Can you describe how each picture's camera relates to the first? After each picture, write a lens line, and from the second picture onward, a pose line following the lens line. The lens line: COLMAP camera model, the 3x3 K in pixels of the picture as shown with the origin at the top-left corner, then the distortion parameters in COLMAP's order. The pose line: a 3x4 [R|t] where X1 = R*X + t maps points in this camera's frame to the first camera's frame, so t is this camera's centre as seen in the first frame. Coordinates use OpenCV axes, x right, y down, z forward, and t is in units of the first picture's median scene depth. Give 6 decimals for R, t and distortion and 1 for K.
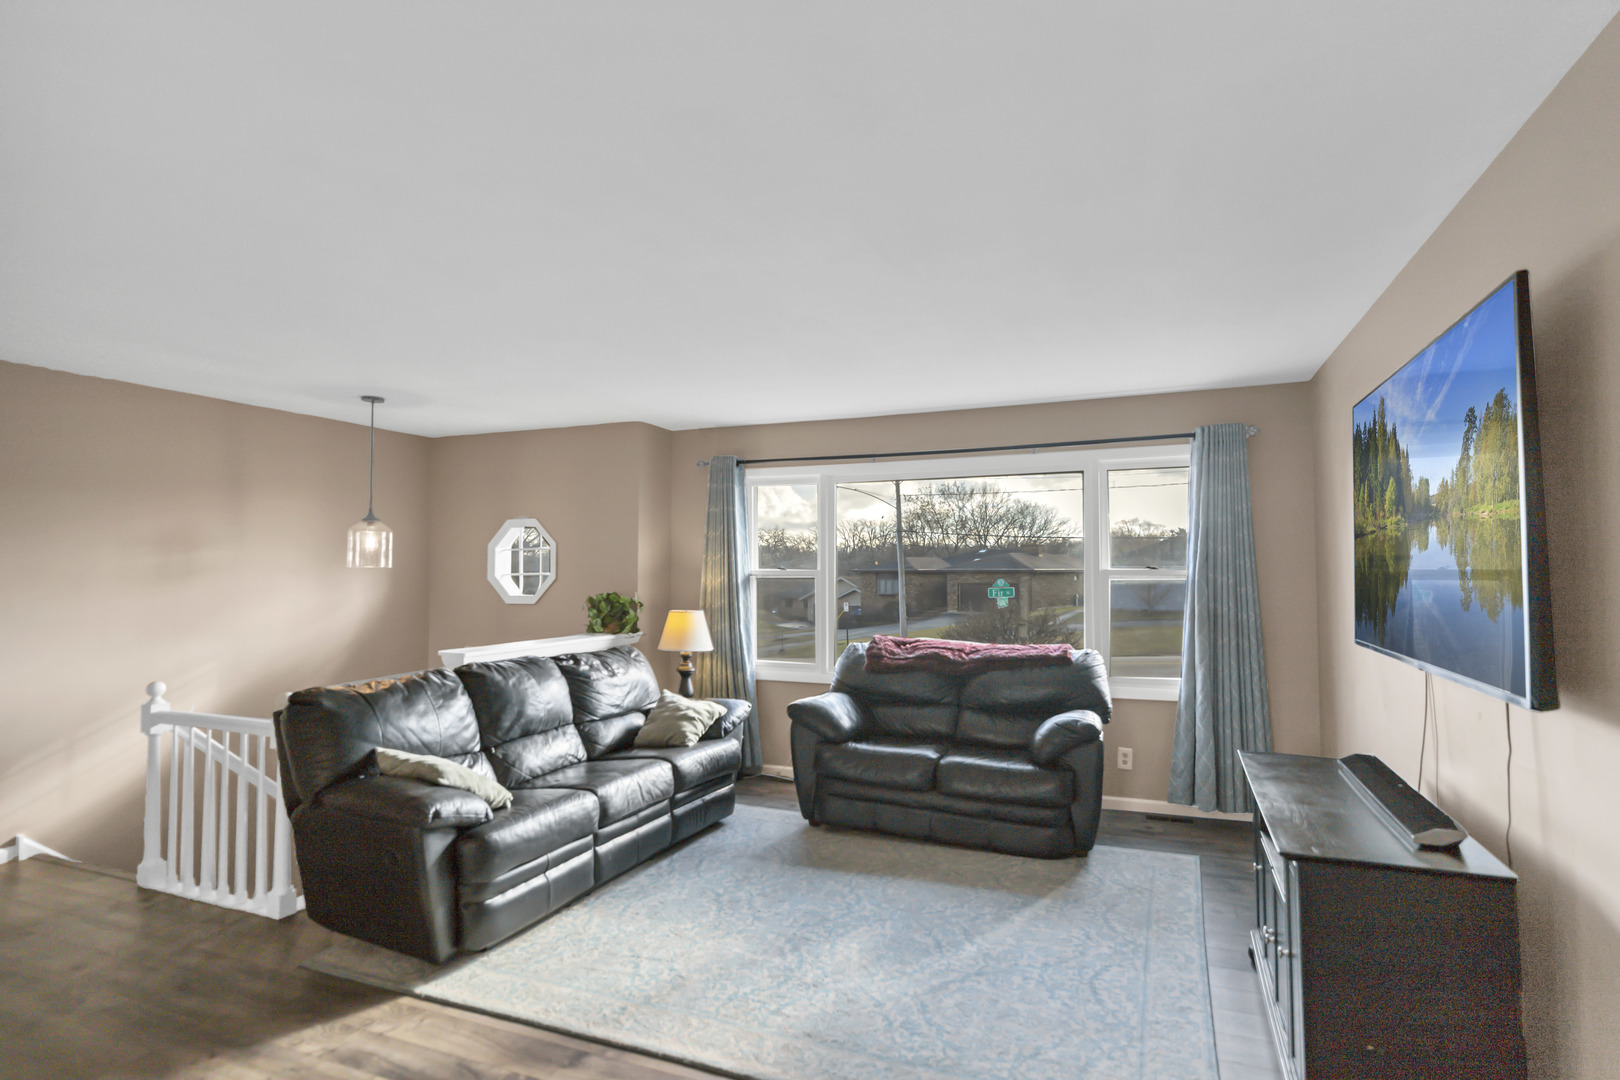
lens RADIAL K [[822.9, 0, 810.0], [0, 822.9, 540.0], [0, 0, 1]] dist [0.000879, -0.000054]
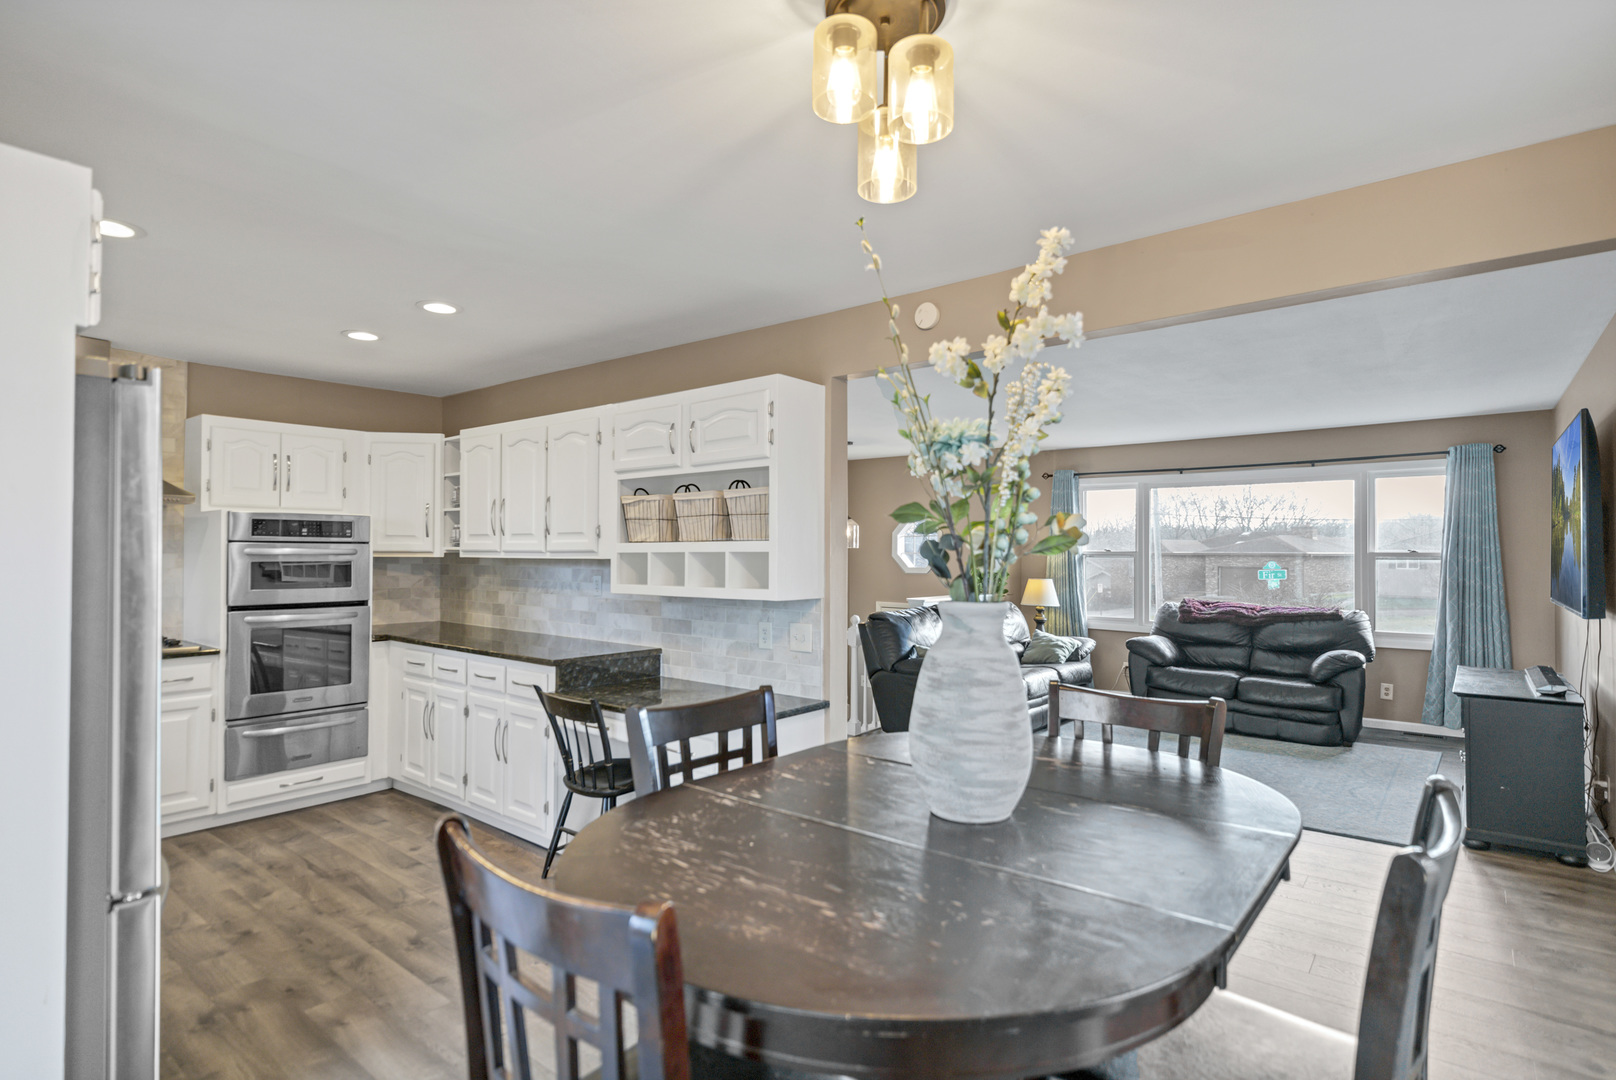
lens RADIAL K [[820.9, 0, 808.0], [0, 820.9, 540.0], [0, 0, 1]] dist [0.000879, -0.000054]
pose [[0.961342, 0.003604, -0.275333, -0.169101], [0.002707, 0.999742, 0.022536, -0.018031], [0.275343, -0.022410, 0.961085, -0.580249]]
